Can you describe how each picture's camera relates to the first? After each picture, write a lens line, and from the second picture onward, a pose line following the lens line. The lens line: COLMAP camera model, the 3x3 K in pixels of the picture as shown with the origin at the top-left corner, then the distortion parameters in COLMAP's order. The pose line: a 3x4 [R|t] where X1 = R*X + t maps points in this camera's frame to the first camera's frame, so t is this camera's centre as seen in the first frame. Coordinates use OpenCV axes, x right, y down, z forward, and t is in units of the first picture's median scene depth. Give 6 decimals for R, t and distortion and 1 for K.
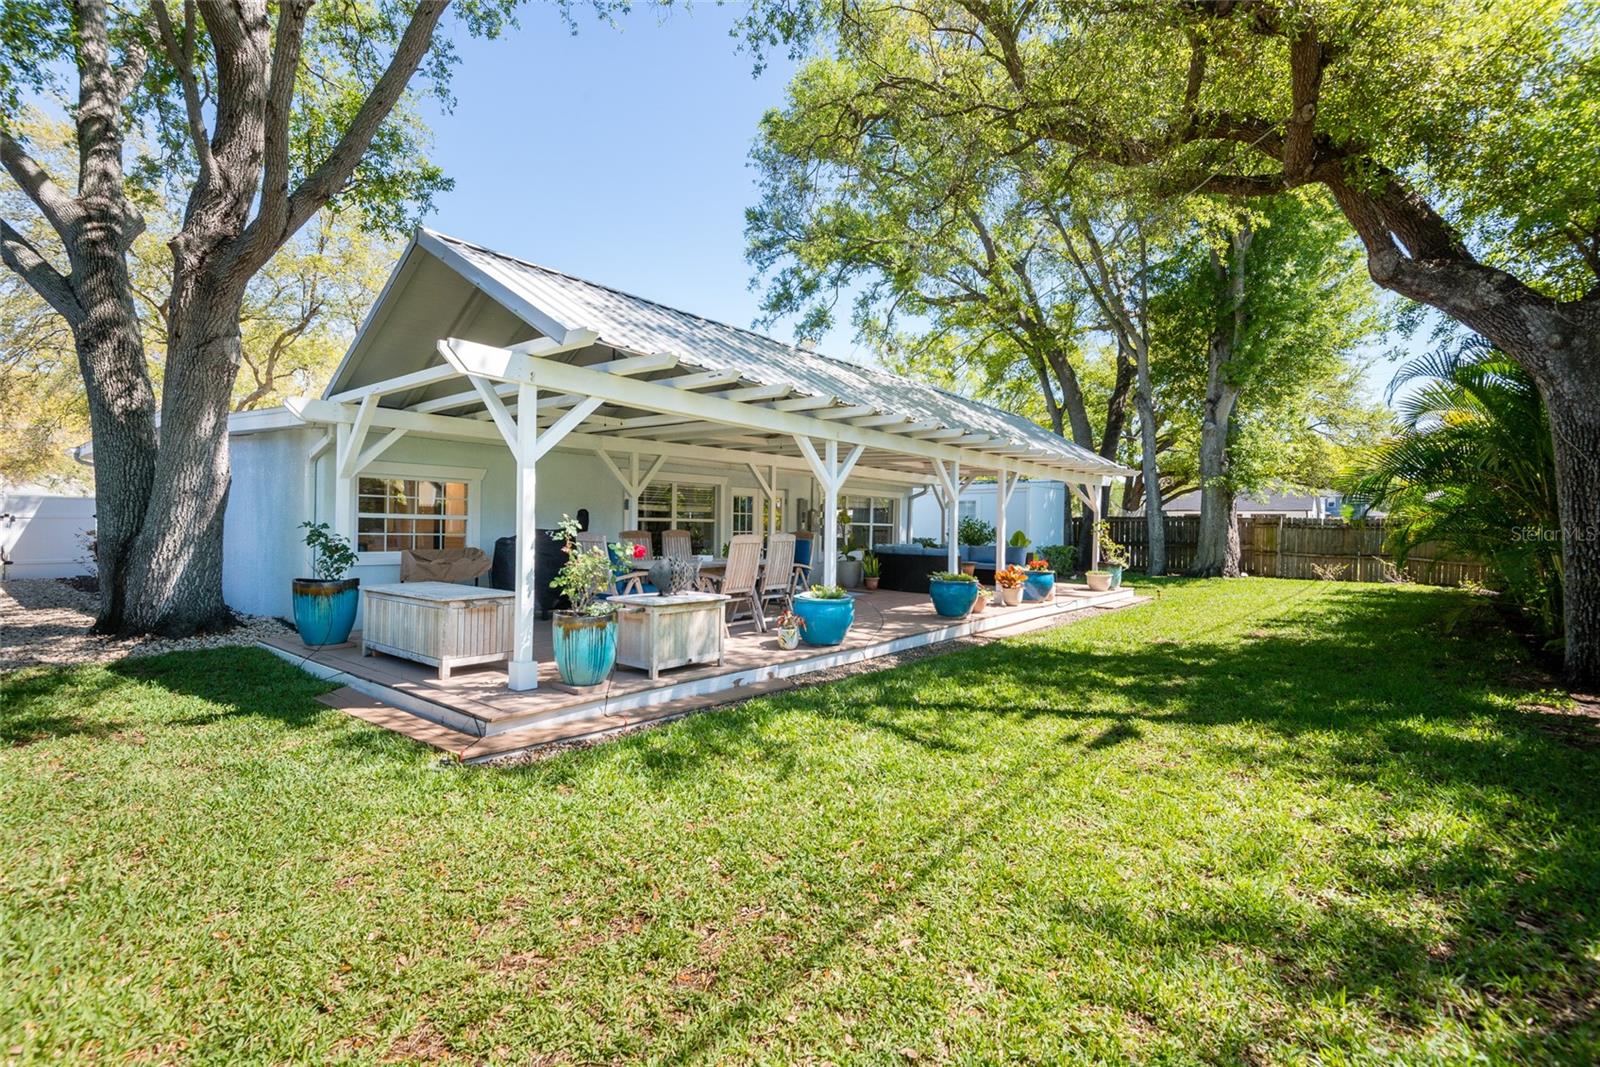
lens RADIAL K [[712.9, 0, 800.0], [0, 712.9, 533.5], [0, 0, 1]] dist [0.002135, -0.000081]
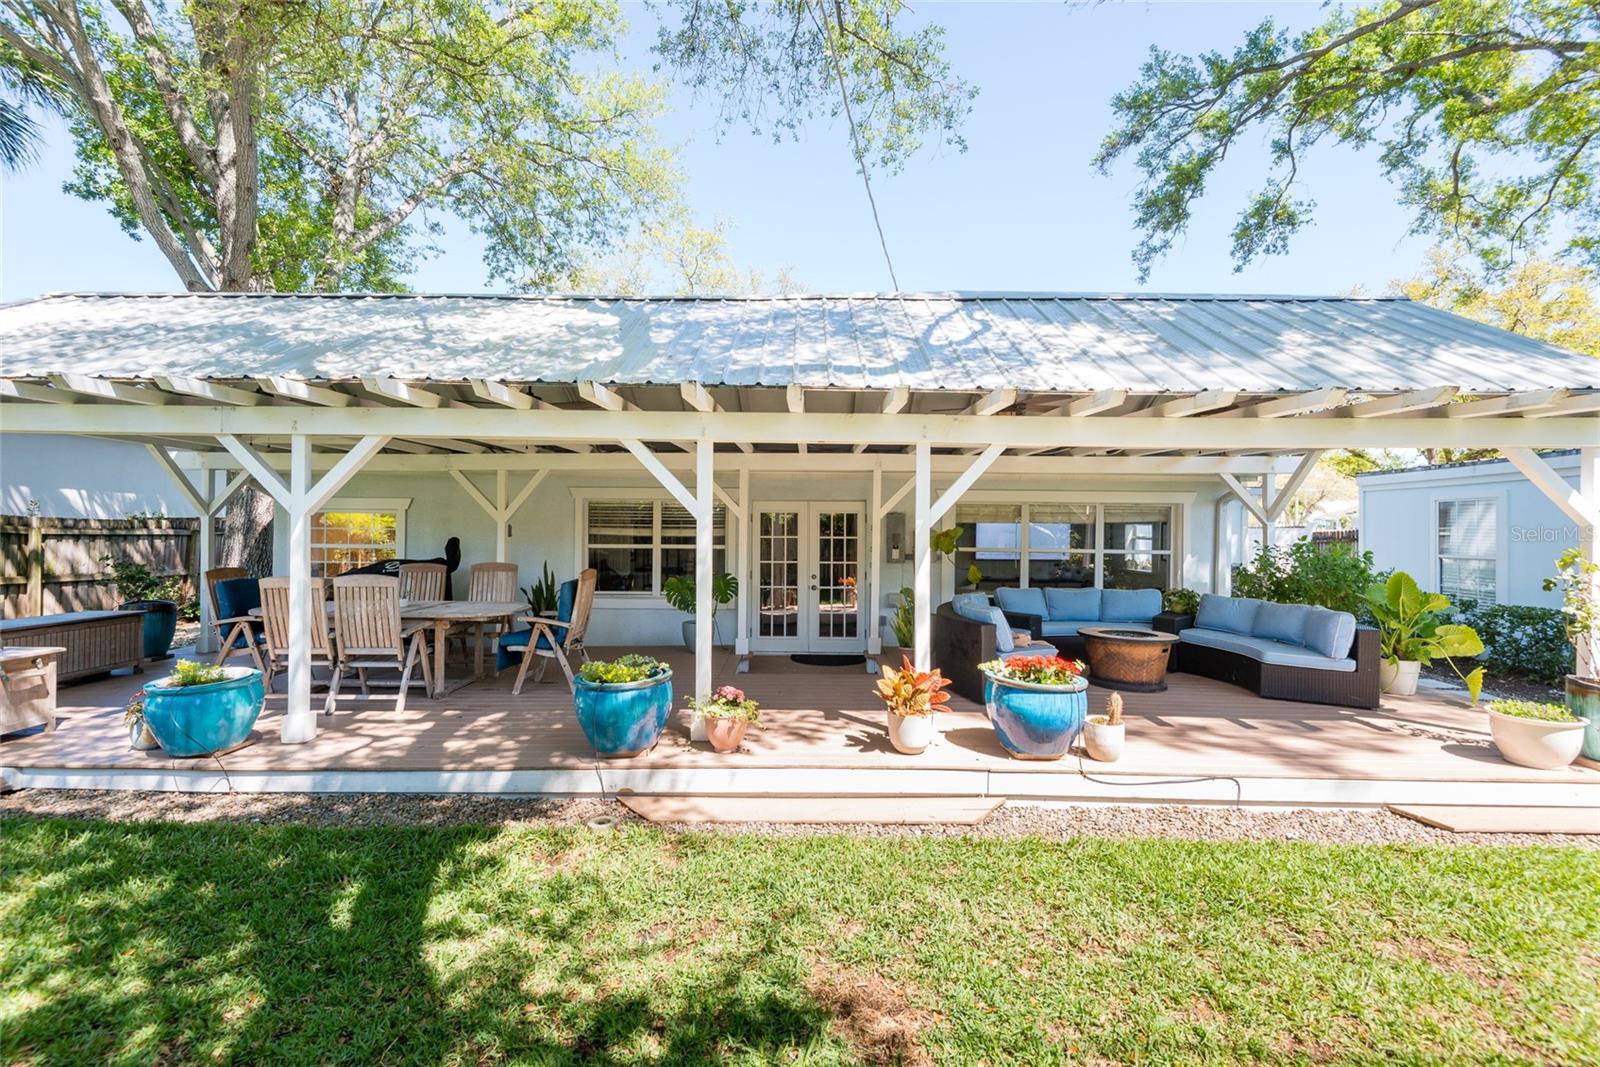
lens RADIAL K [[712.9, 0, 800.0], [0, 712.9, 533.5], [0, 0, 1]] dist [0.002135, -0.000081]
pose [[0.621924, -0.005398, -0.783059, 0.388997], [-0.008736, 0.999866, -0.013831, -0.017742], [0.783029, 0.015443, 0.621794, 0.446300]]
